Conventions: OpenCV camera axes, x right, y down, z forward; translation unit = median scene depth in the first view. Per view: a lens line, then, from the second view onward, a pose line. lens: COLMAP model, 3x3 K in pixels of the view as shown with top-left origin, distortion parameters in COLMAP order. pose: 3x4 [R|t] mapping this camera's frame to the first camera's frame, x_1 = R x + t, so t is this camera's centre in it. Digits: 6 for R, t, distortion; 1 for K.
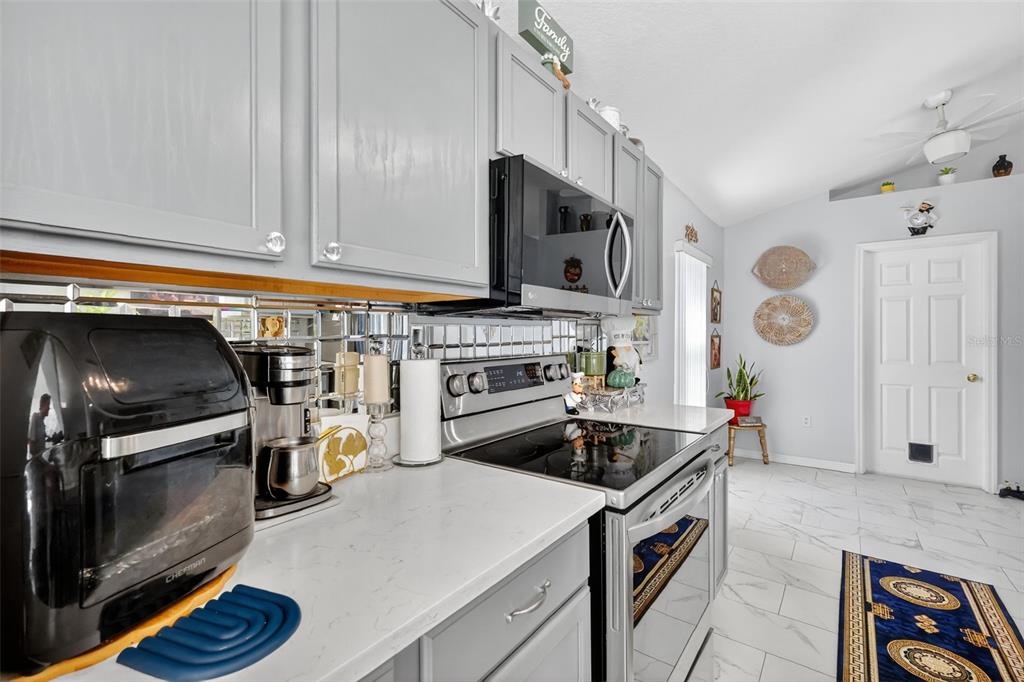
lens RADIAL K [[442.0, 0, 511.3], [0, 442.0, 334.4], [0, 0, 1]] dist [-0.001639, -0.000528]
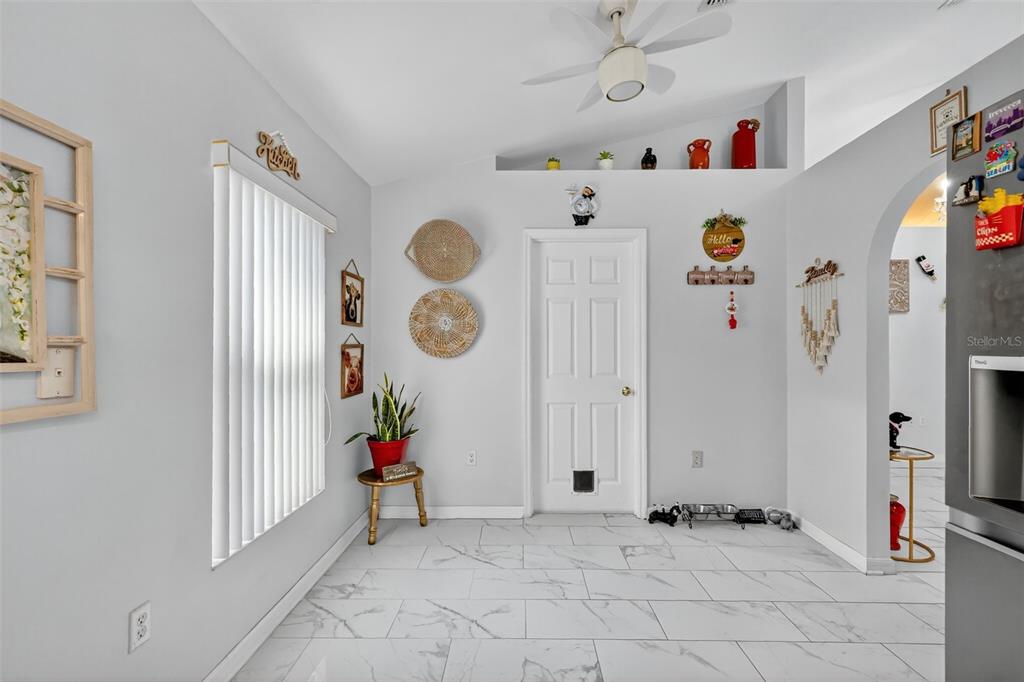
lens RADIAL K [[449.9, 0, 517.6], [0, 449.9, 344.6], [0, 0, 1]] dist [0.000893, 0.000014]
pose [[0.801305, -0.003227, 0.598248, 0.336412], [0.002236, 0.999995, 0.002399, 0.001087], [-0.598252, -0.000585, 0.801308, 0.416994]]
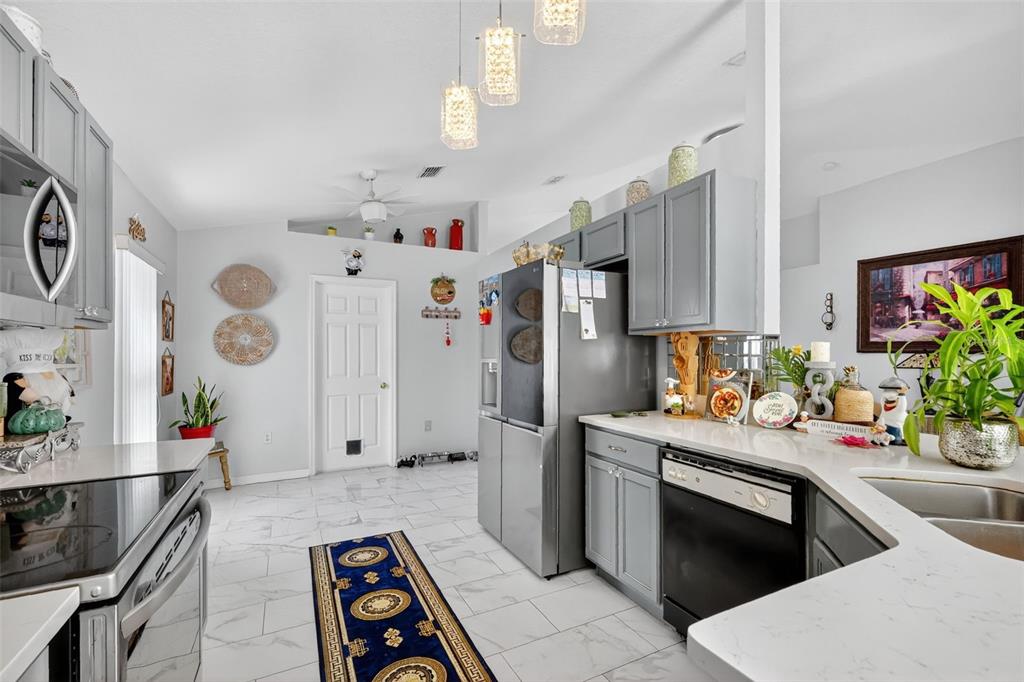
lens RADIAL K [[448.7, 0, 519.4], [0, 448.7, 352.9], [0, 0, 1]] dist [-0.009866, 0.001018]
pose [[0.427586, -0.000068, 0.903975, -0.032509], [0.002169, 0.999997, -0.000951, -0.000643], [-0.903972, 0.002368, 0.427585, 0.023494]]
